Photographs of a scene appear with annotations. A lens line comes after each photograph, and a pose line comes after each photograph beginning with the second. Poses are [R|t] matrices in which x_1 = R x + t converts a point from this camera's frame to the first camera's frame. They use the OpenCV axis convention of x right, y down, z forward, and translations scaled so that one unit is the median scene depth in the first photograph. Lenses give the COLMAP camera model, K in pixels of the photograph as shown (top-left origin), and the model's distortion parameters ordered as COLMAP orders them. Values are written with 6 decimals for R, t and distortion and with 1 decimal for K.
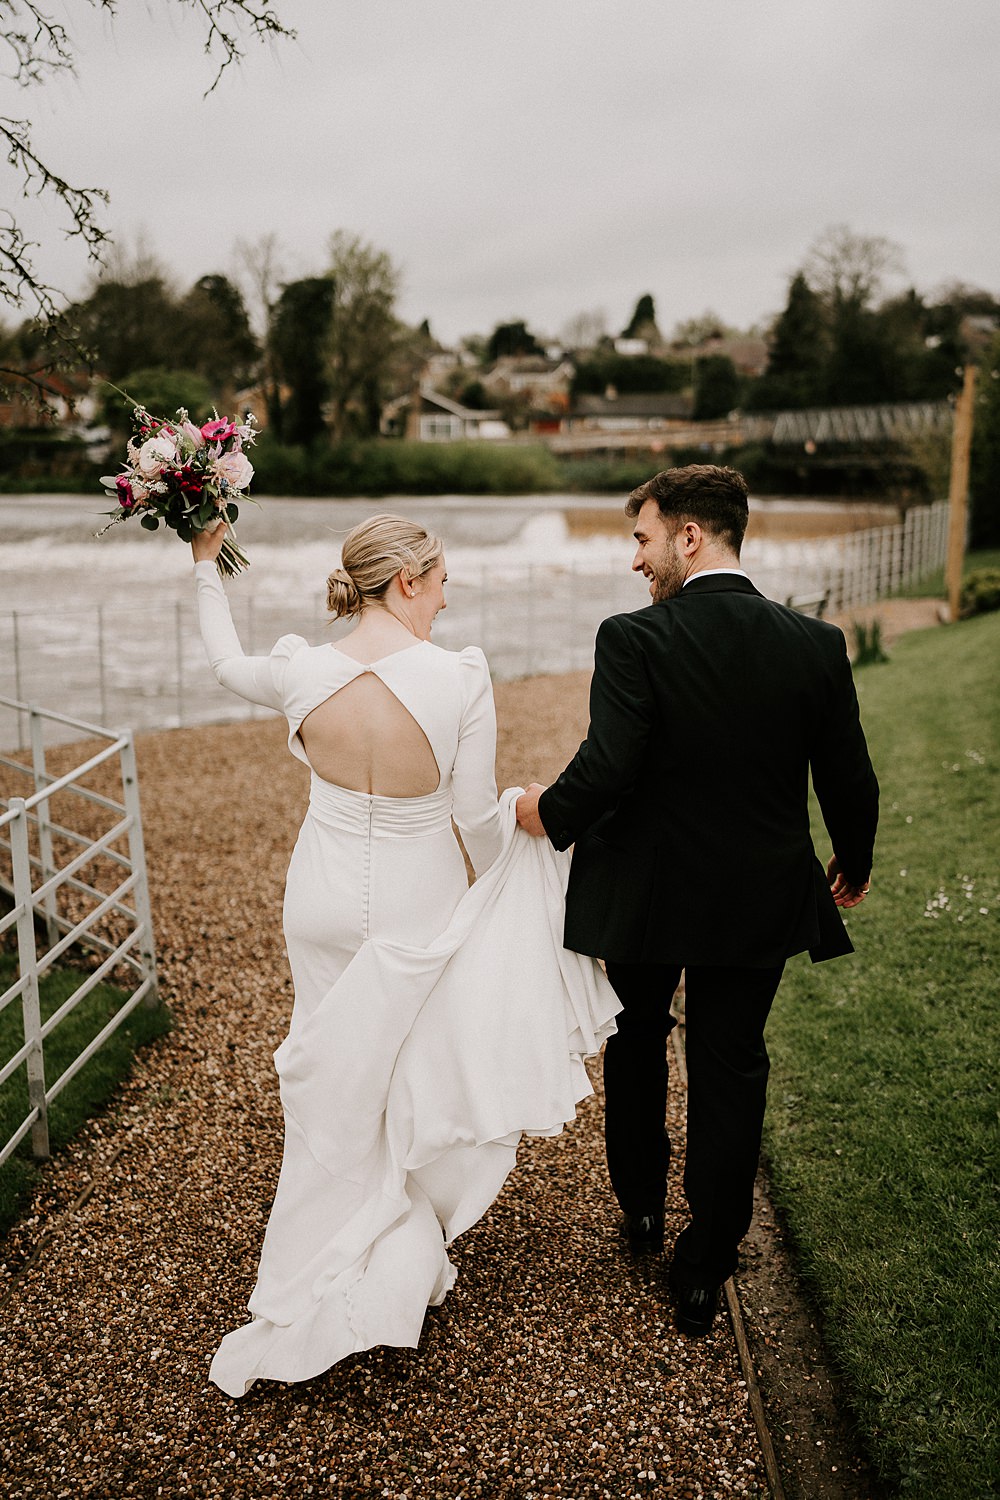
lens RADIAL K [[1493.2, 0, 500.0], [0, 1493.2, 750.0], [0, 0, 1]] dist [-0.006928, 0.000716]
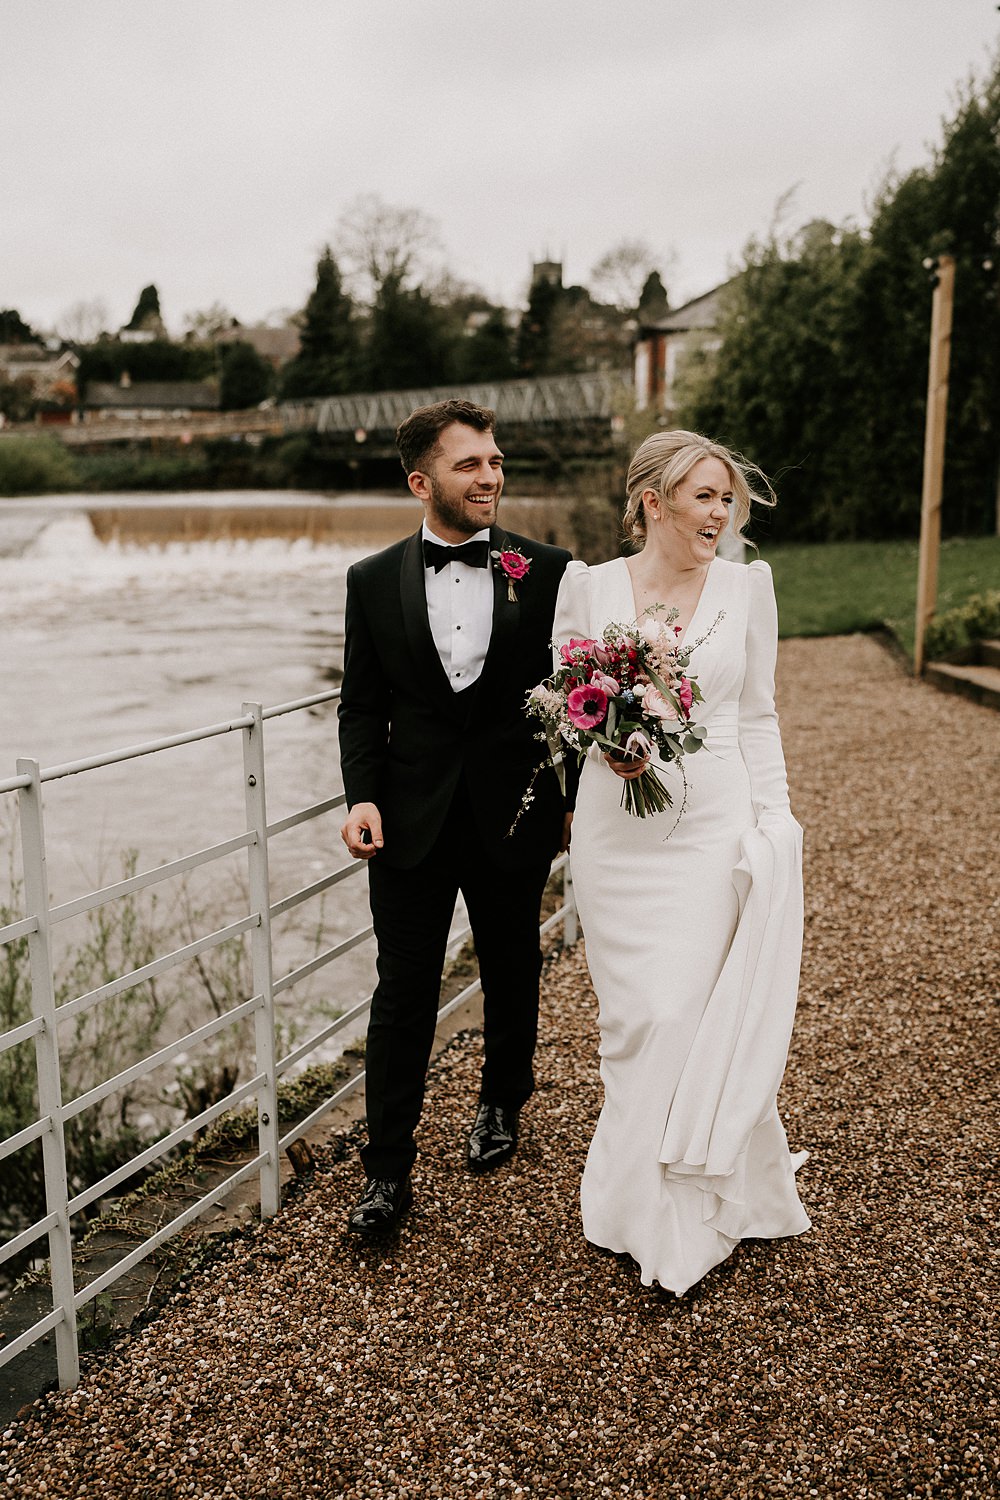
lens RADIAL K [[1449.7, 0, 500.0], [0, 1449.7, 750.0], [0, 0, 1]] dist [0.024163, 0.009904]
pose [[0.947873, -0.076566, 0.309312, -0.000264], [0.074911, 0.997041, 0.017243, -0.016083], [-0.309717, 0.006827, 0.950804, 0.102905]]
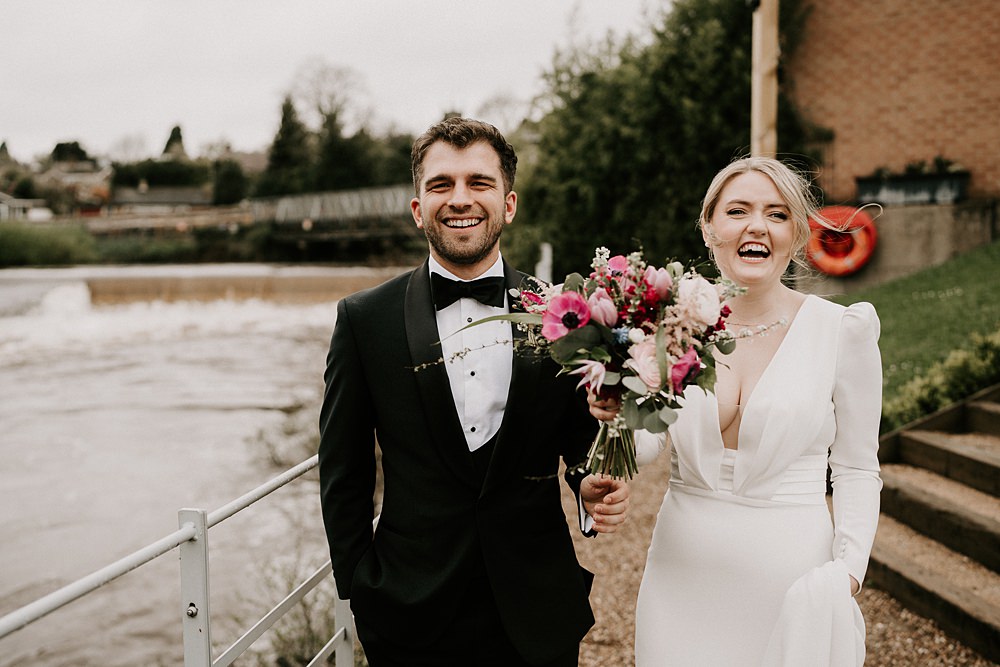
lens RADIAL K [[995.5, 0, 500.0], [0, 995.5, 333.5], [0, 0, 1]] dist [-0.006928, 0.000716]
pose [[0.921467, -0.051278, 0.385058, 0.023788], [0.089611, 0.992574, -0.082265, -0.022466], [-0.377980, 0.110310, 0.919219, 0.140679]]
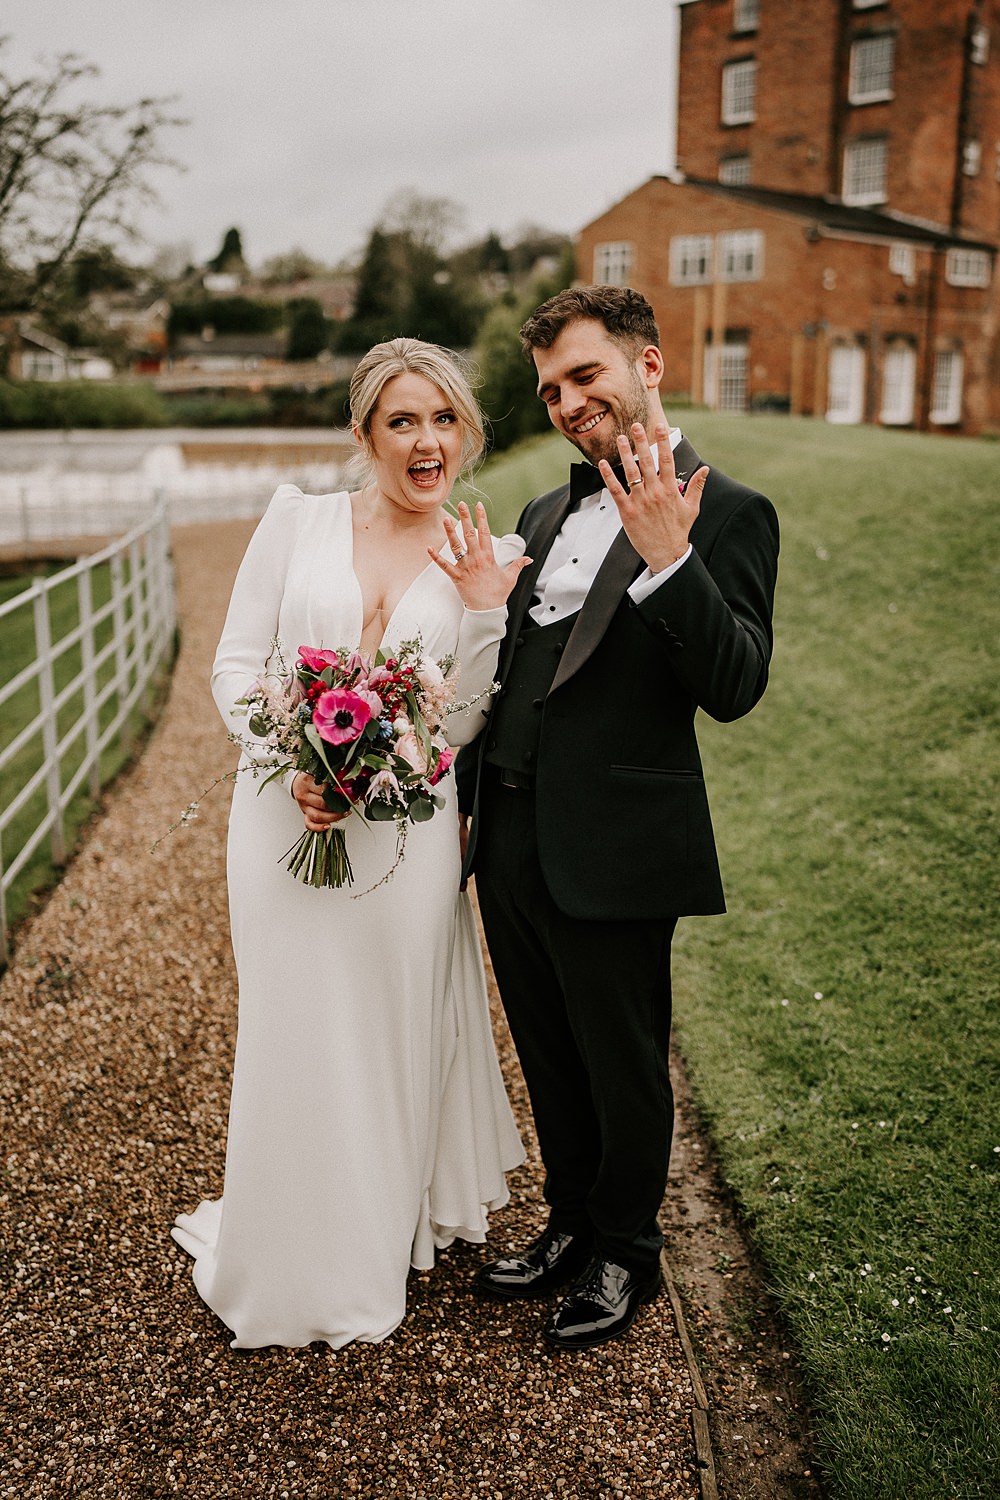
lens RADIAL K [[1548.0, 0, 500.0], [0, 1548.0, 750.0], [0, 0, 1]] dist [-0.011328, 0.122167]
pose [[0.966803, -0.058413, 0.248756, -0.017128], [0.049874, 0.997934, 0.040498, 0.023317], [-0.250608, -0.026747, 0.967719, -0.131795]]
